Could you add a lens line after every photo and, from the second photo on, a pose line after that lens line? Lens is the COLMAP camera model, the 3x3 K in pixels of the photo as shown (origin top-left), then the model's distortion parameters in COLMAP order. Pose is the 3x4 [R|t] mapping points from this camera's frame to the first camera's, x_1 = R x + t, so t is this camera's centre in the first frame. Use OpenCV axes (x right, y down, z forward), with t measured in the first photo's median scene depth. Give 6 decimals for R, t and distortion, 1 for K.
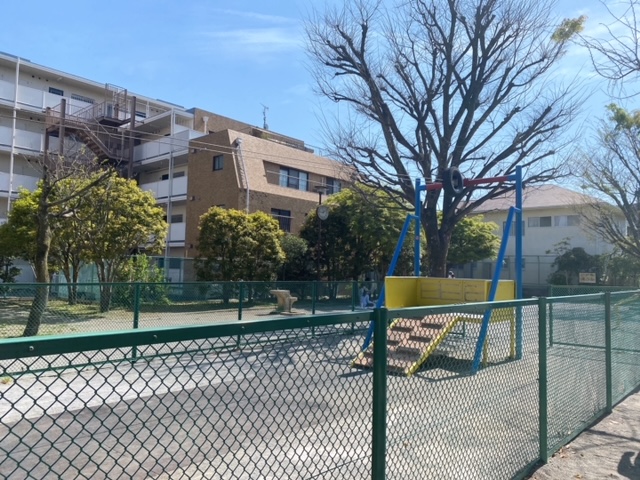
lens RADIAL K [[506.0, 0, 320.0], [0, 506.0, 240.0], [0, 0, 1]] dist [-0.001144, -0.003266]
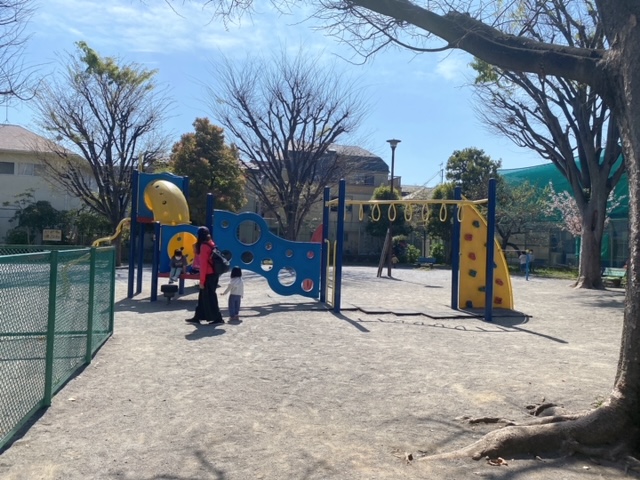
lens RADIAL K [[506.0, 0, 320.0], [0, 506.0, 240.0], [0, 0, 1]] dist [-0.001144, -0.003266]
pose [[0.578445, 0.000821, 0.815721, 0.082241], [-0.066522, 0.996716, 0.046169, 0.012202], [-0.813005, -0.080970, 0.576600, 0.104981]]
